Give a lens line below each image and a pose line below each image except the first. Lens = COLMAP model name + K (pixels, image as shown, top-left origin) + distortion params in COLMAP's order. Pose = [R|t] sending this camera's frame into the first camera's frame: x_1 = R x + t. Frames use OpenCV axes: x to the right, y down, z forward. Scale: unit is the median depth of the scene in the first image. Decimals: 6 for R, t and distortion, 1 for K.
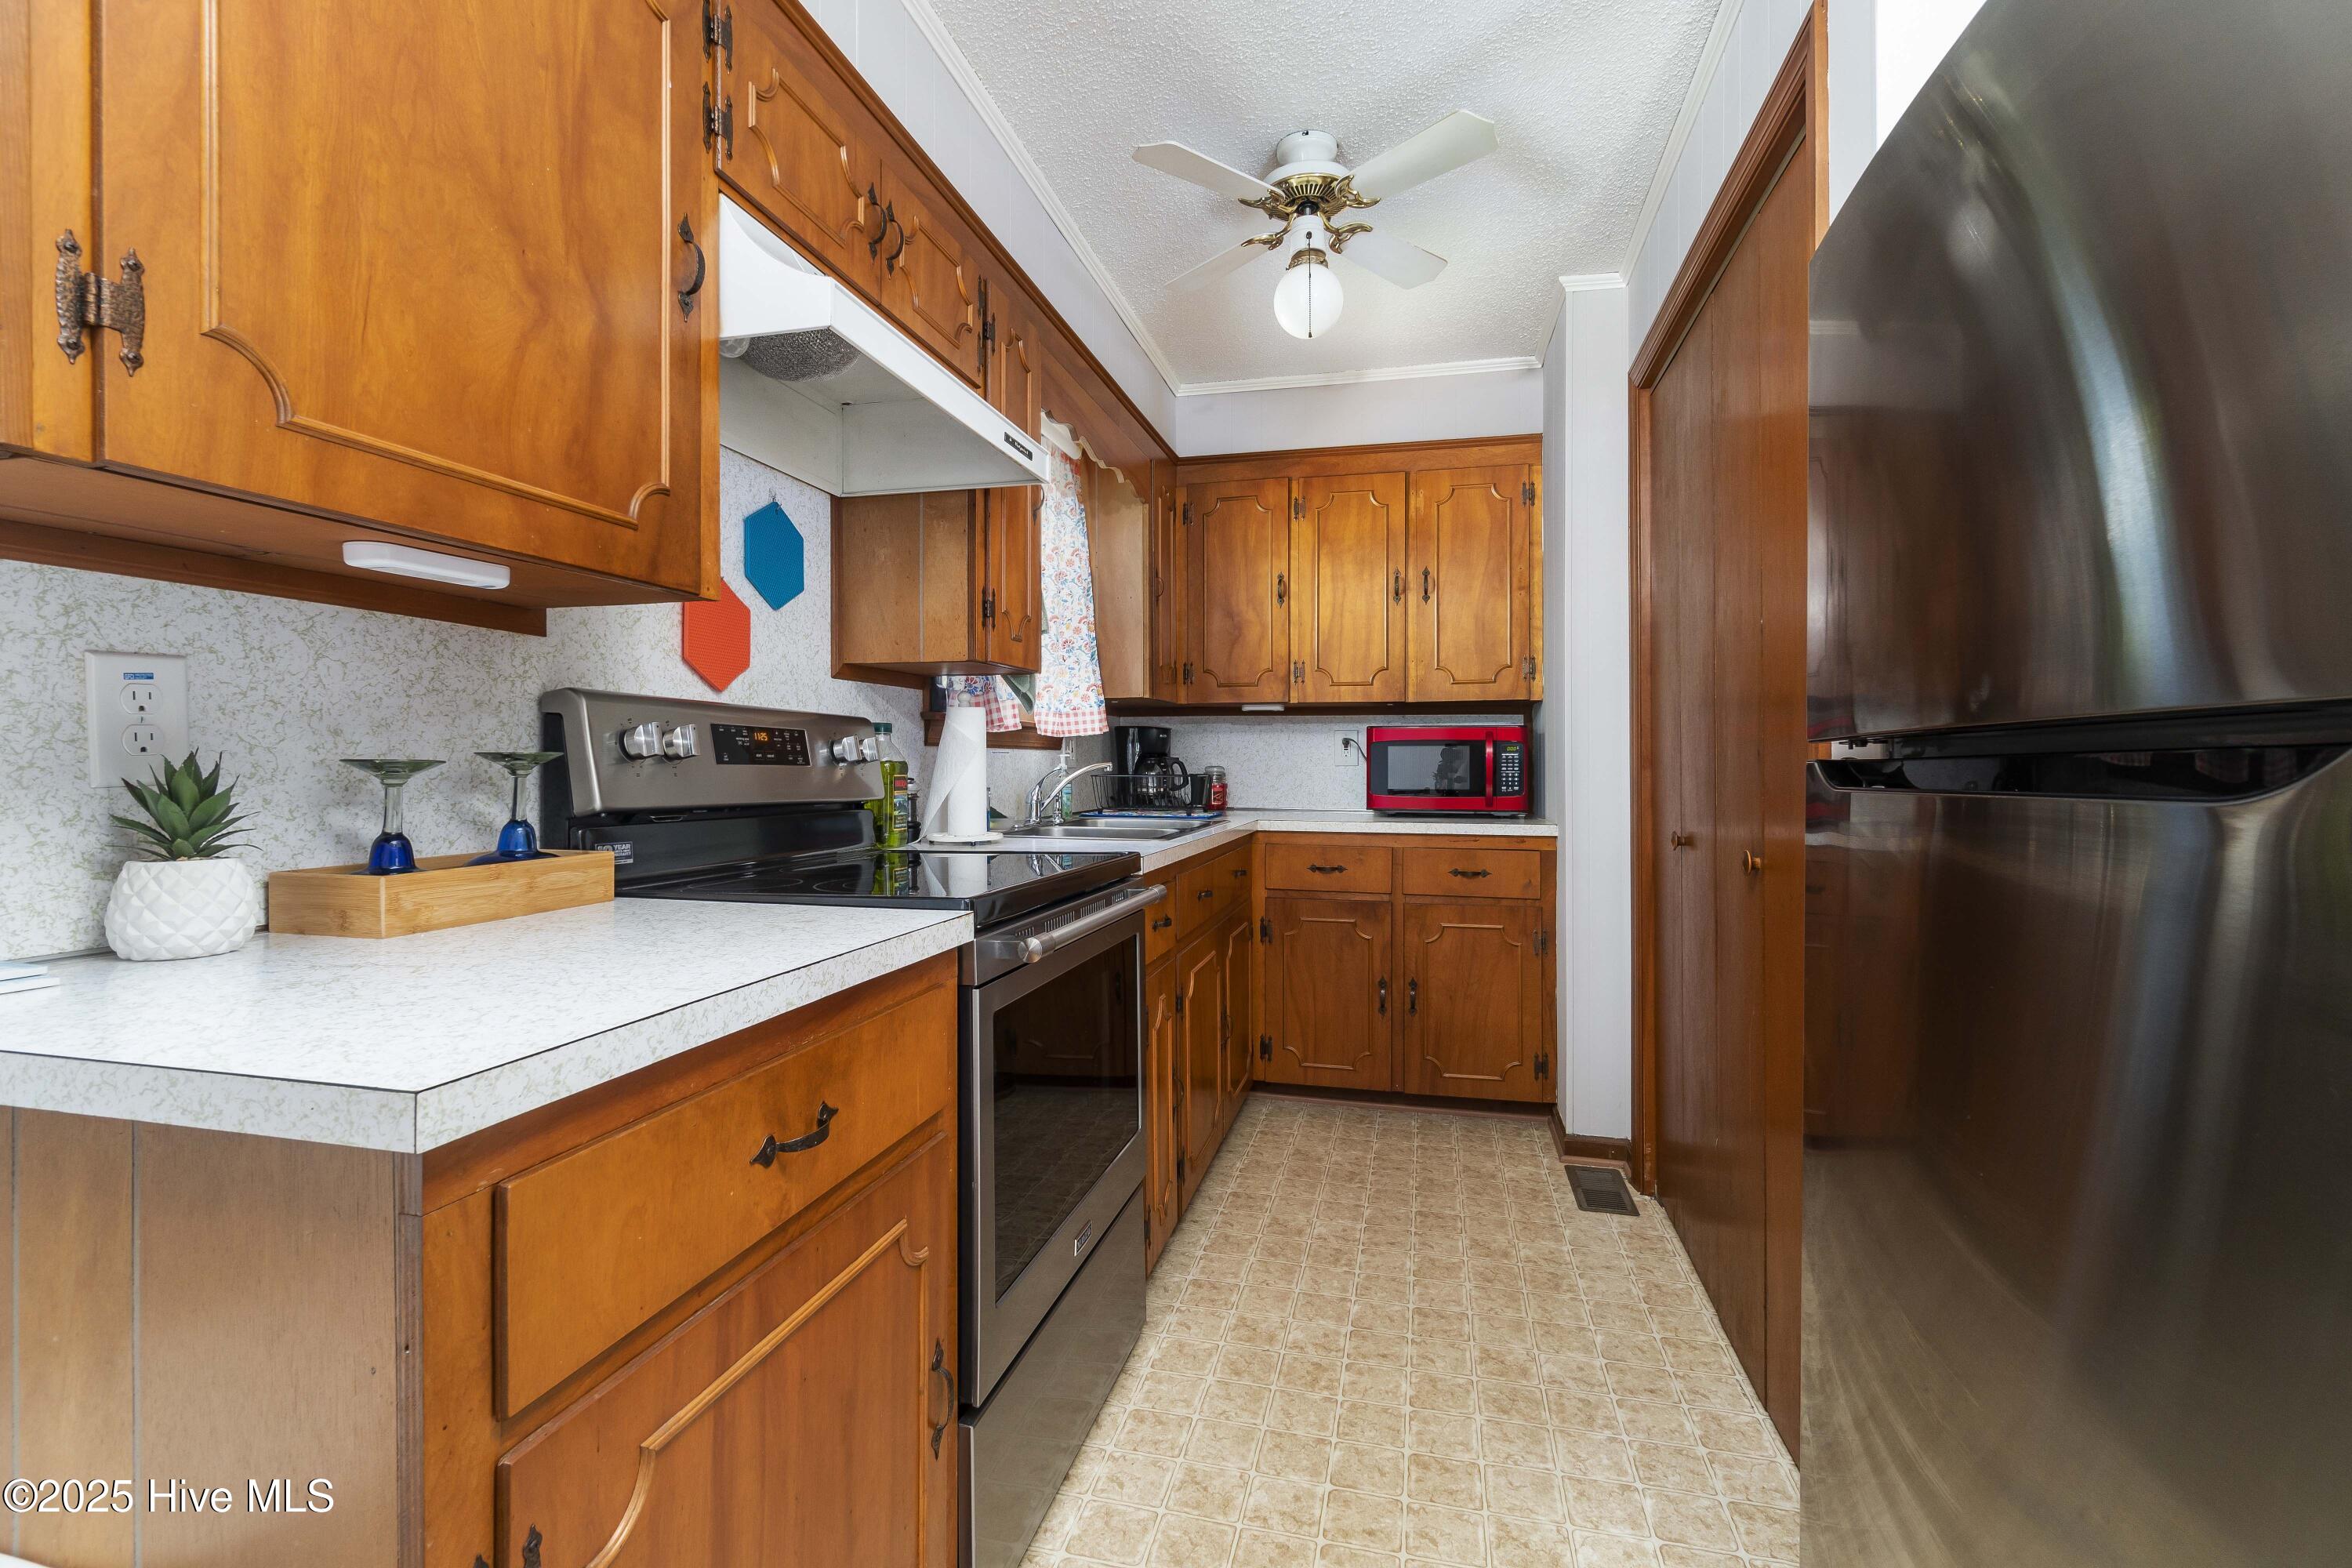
lens RADIAL K [[1024.8, 0, 1175.8], [0, 1024.8, 775.6], [0, 0, 1]] dist [-0.002044, -0.000311]
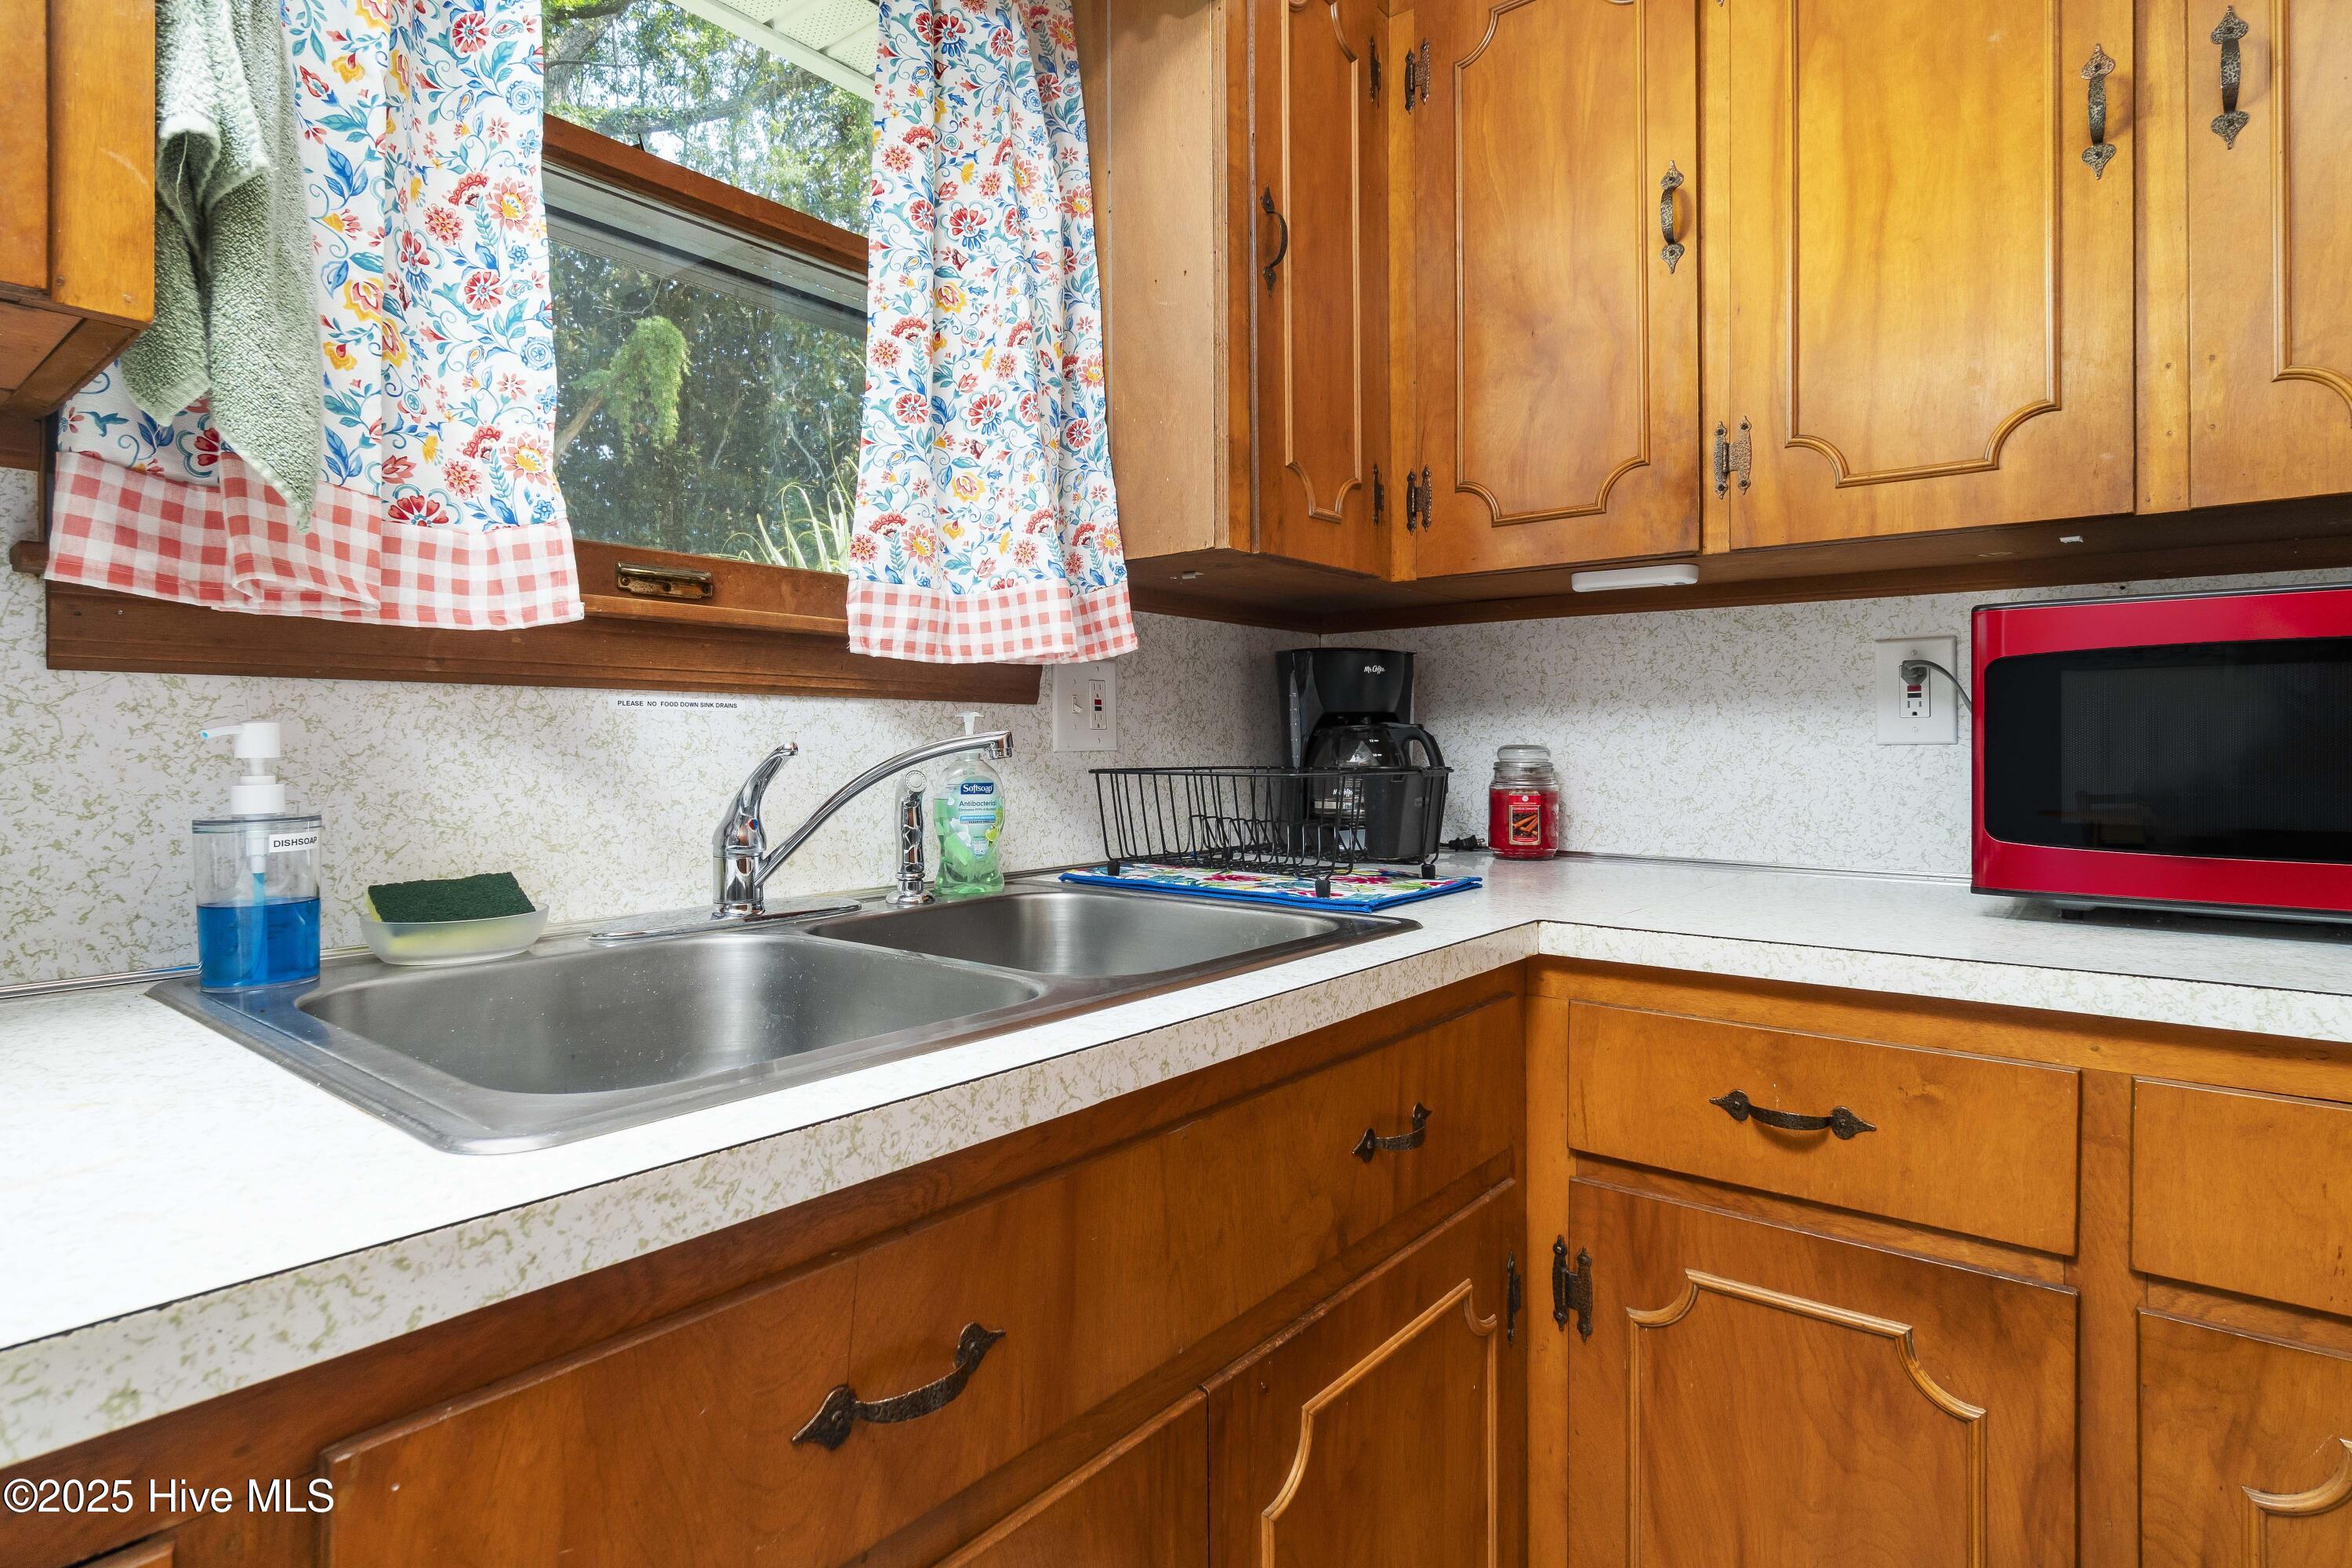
lens RADIAL K [[1211.1, 0, 1177.7], [0, 1211.1, 726.8], [0, 0, 1]] dist [0.003019, 0.000736]
pose [[0.902715, -0.002108, -0.430233, 0.130726], [-0.005120, 0.999865, -0.015643, -0.008050], [0.430208, 0.016324, 0.902582, 0.591302]]
